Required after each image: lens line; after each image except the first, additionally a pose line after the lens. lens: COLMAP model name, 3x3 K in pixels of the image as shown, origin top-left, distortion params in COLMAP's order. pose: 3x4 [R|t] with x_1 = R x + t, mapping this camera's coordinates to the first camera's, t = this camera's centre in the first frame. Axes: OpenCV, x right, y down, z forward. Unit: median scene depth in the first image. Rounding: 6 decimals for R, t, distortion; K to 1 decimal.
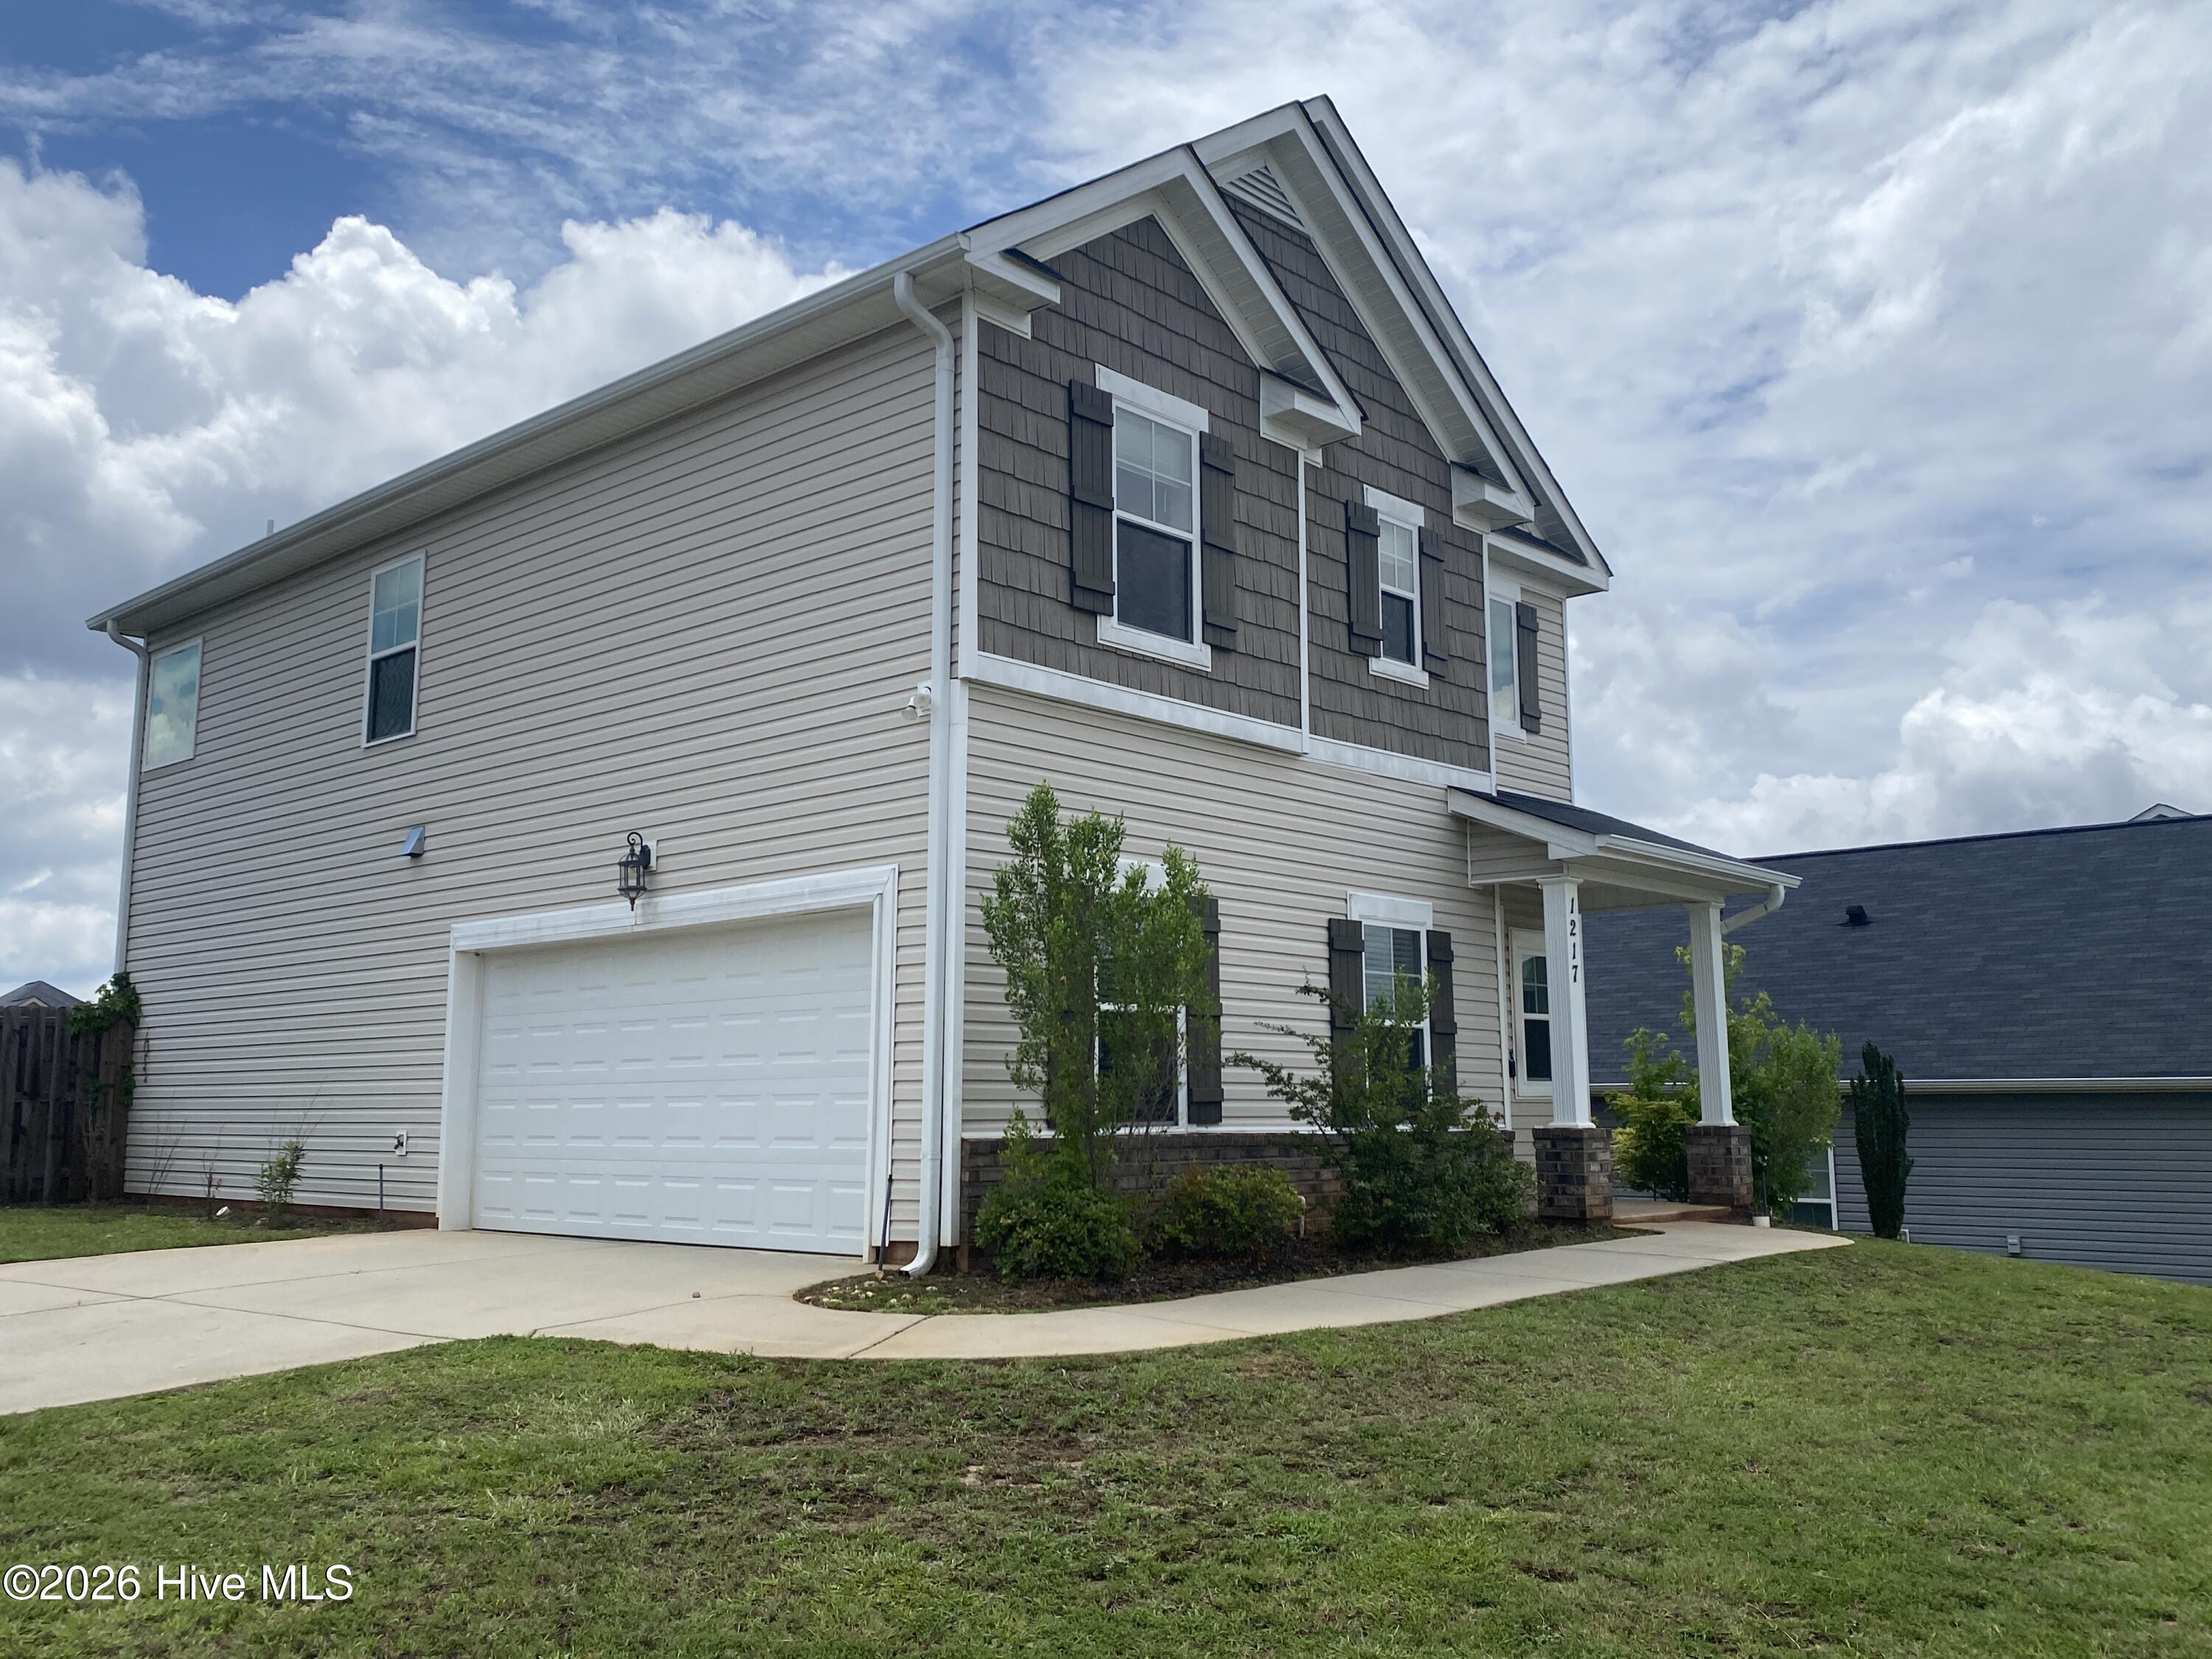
lens RADIAL K [[1888.5, 0, 1117.5], [0, 1888.5, 826.8], [0, 0, 1]] dist [0.041744, -0.059140]
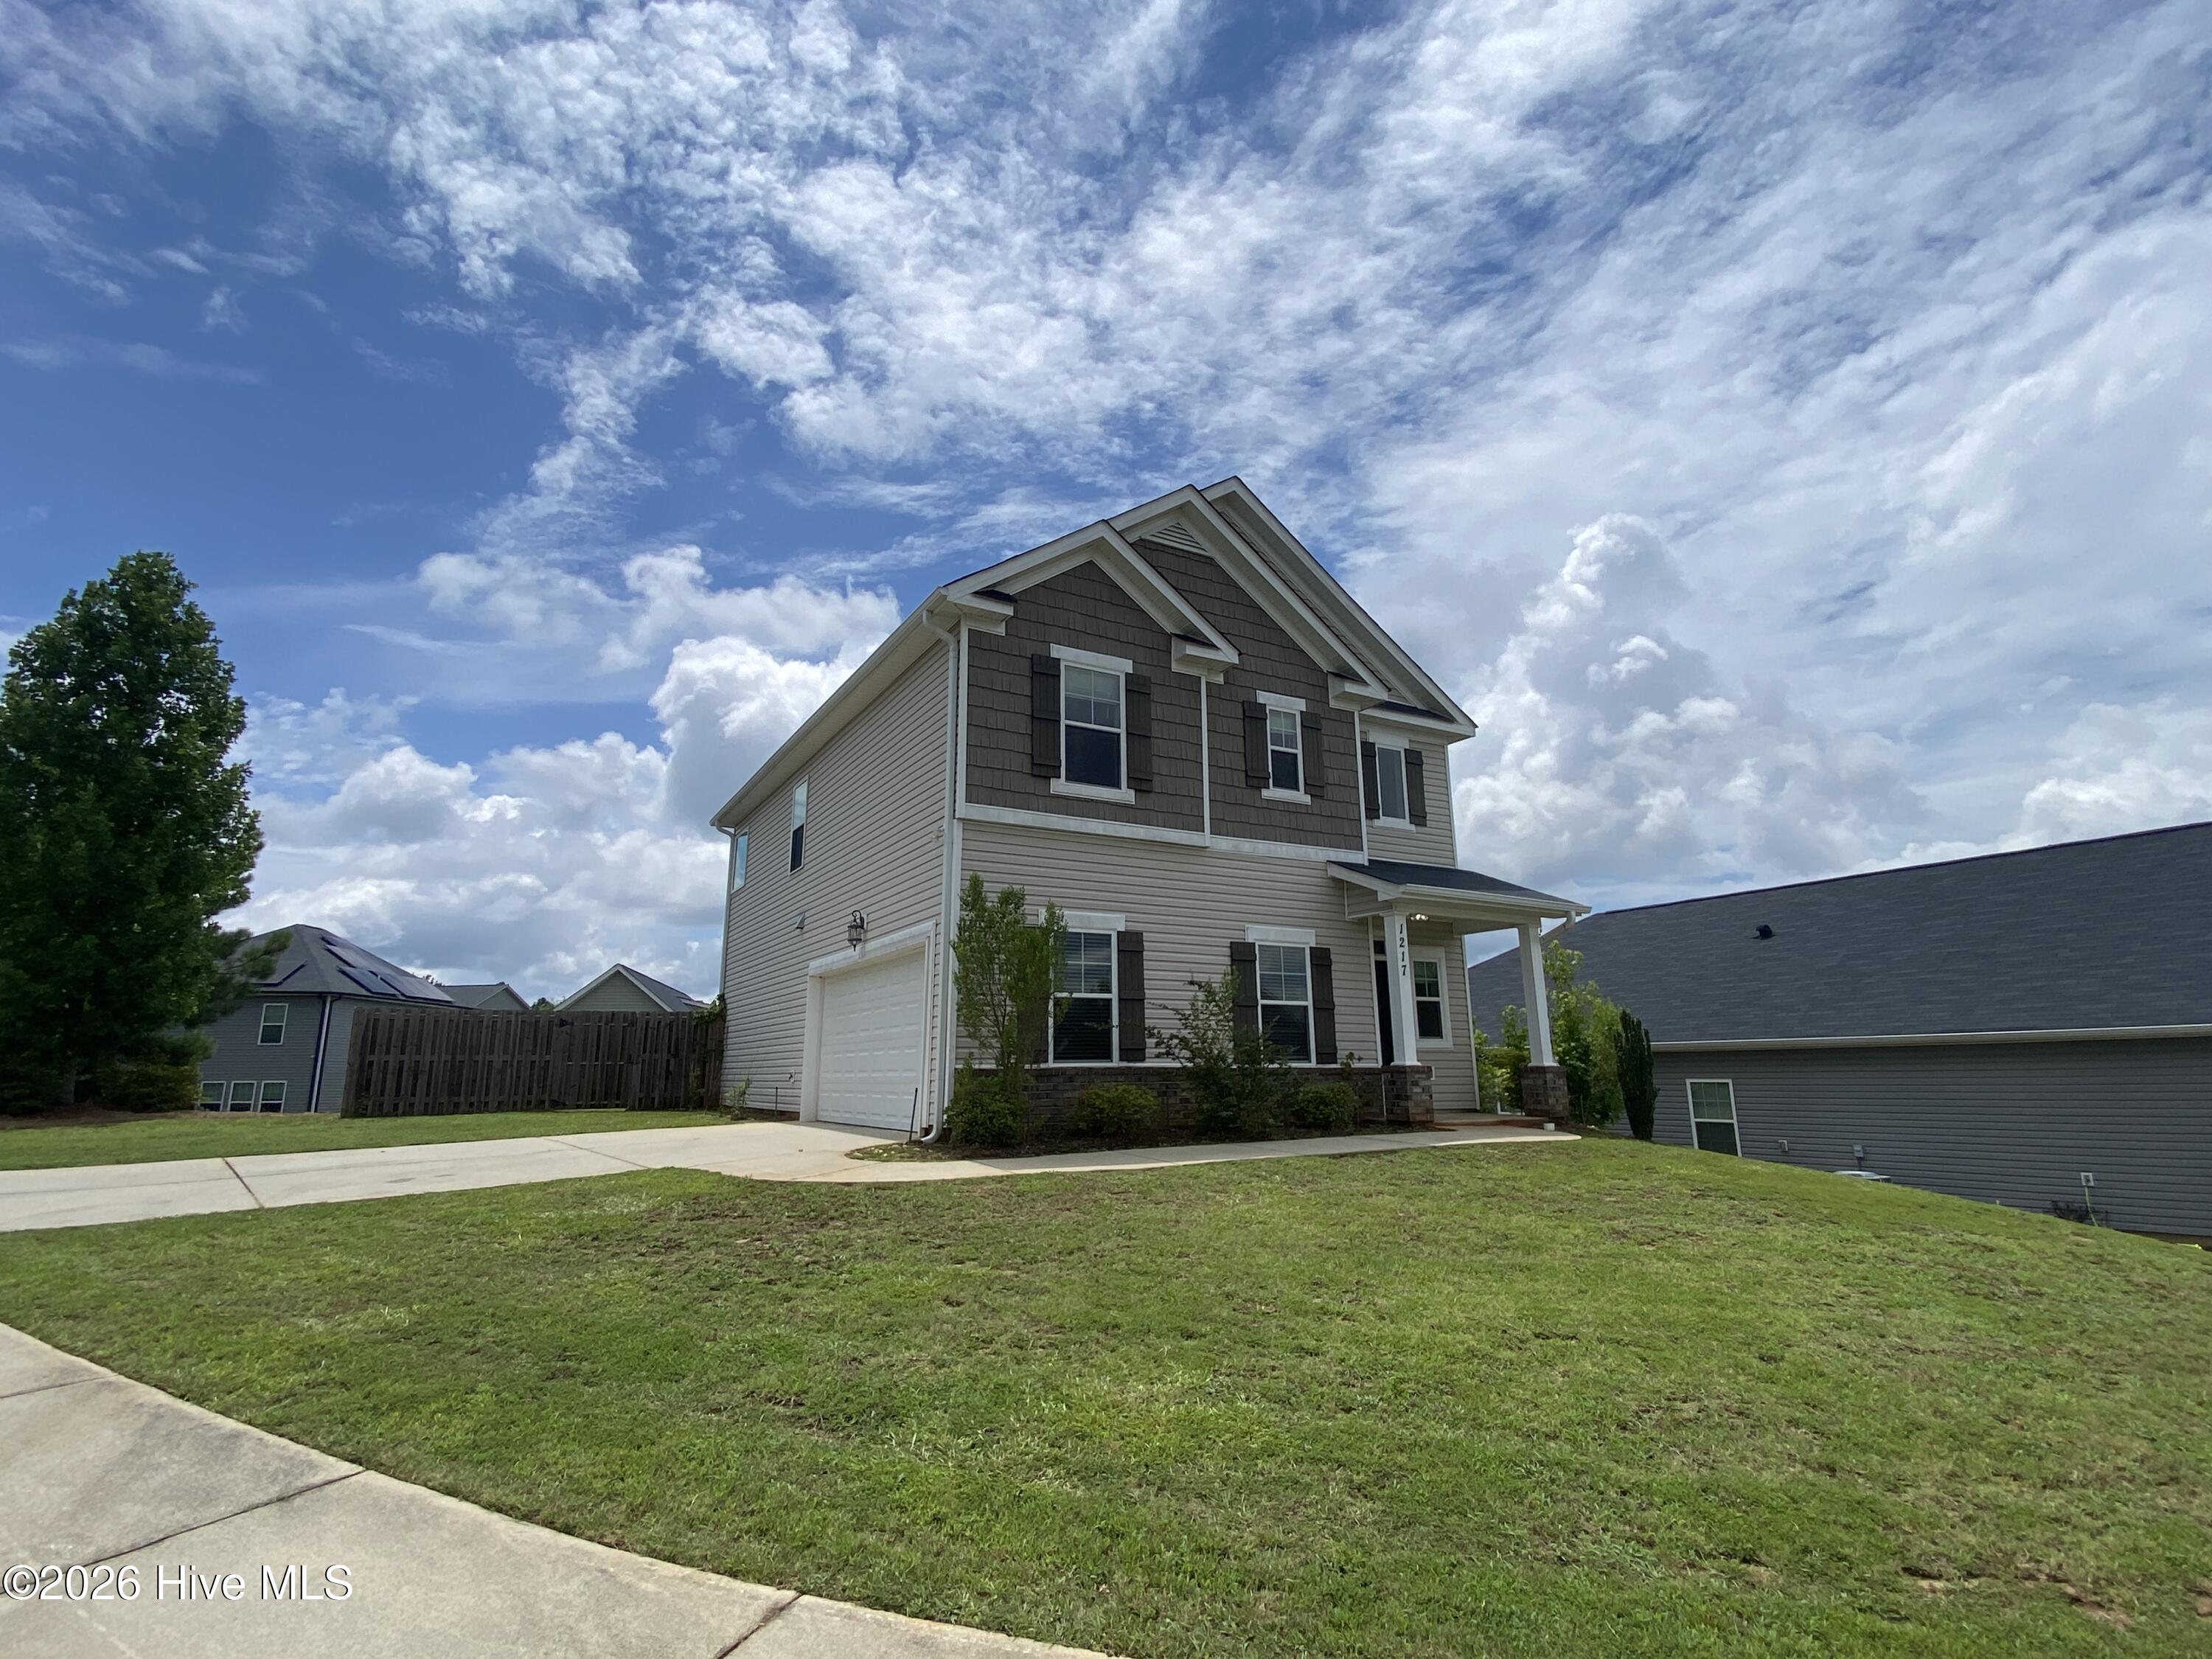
lens RADIAL K [[1081.0, 0, 1102.0], [0, 1081.0, 824.7], [0, 0, 1]] dist [0.035546, -0.029194]
pose [[0.951790, -0.071576, -0.298283, 0.227257], [0.048391, 0.995255, -0.084411, 0.015136], [0.302909, 0.065908, 0.950738, 0.015622]]
